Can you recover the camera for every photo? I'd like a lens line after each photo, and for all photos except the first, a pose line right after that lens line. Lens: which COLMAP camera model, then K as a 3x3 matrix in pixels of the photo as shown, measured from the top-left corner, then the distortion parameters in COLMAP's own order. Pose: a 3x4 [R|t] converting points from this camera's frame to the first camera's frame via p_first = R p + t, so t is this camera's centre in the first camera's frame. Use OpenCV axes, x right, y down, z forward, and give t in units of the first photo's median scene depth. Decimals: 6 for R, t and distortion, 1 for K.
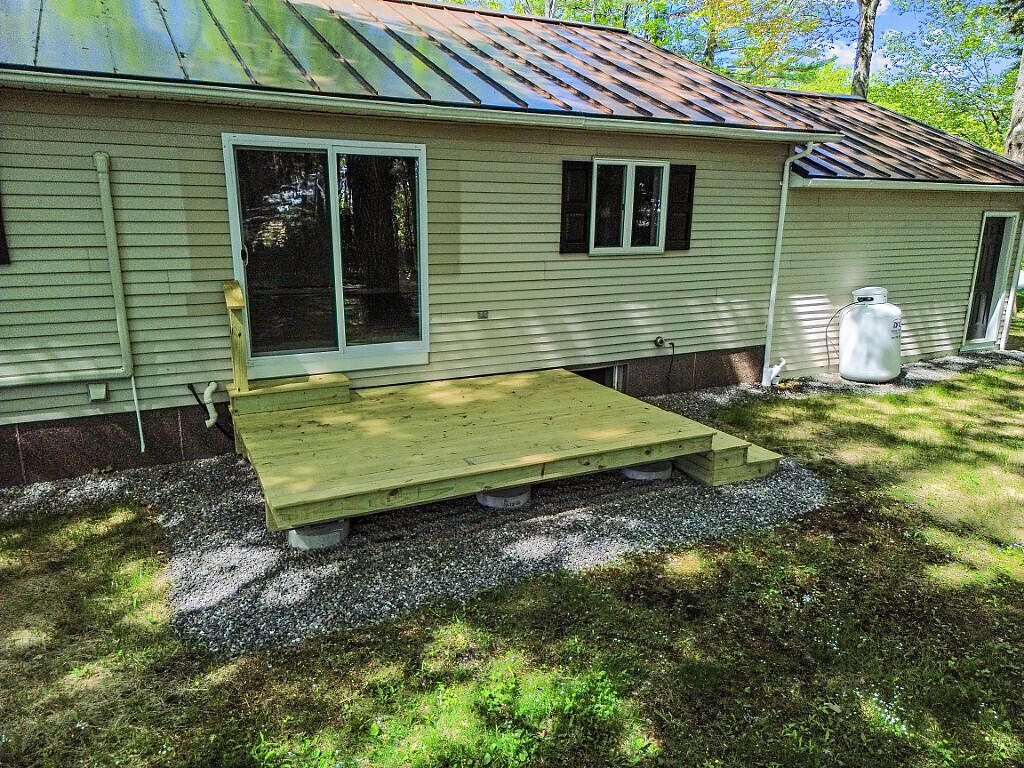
lens RADIAL K [[733.2, 0, 516.7], [0, 733.2, 386.1], [0, 0, 1]] dist [0.047700, -0.028894]
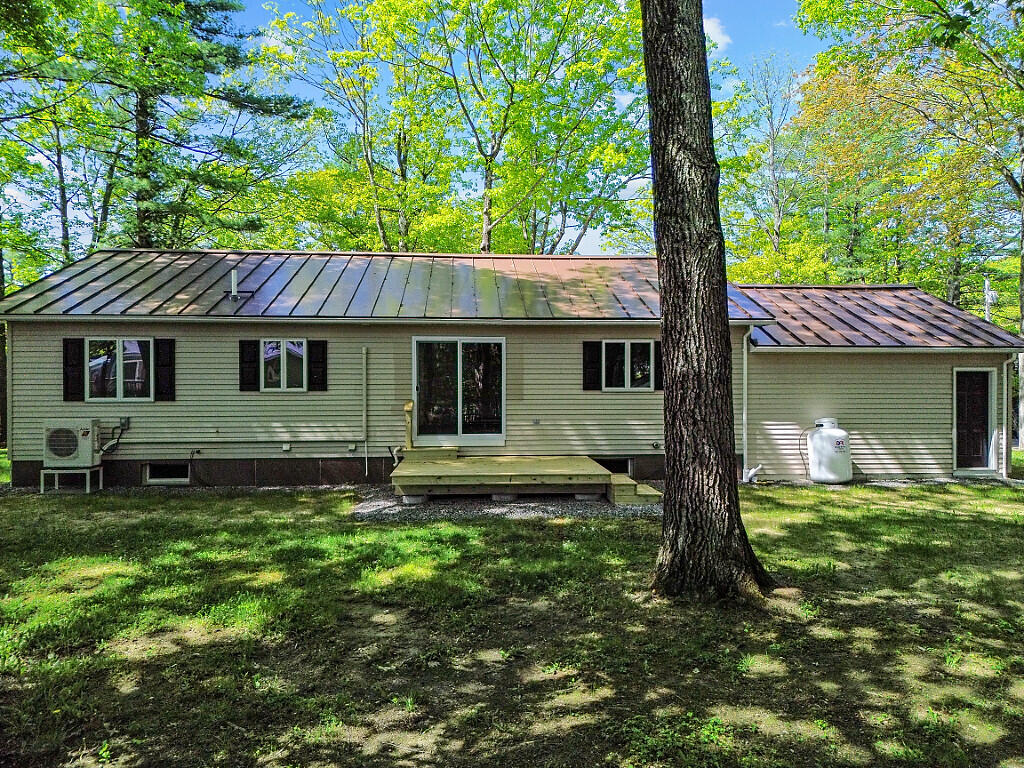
lens RADIAL K [[733.2, 0, 510.9], [0, 733.2, 378.2], [0, 0, 1]] dist [0.047700, -0.028894]
pose [[0.917473, -0.015169, -0.397509, 0.621553], [-0.083914, 0.969407, -0.230671, 0.224624], [0.388847, 0.244991, 0.888131, -0.689092]]
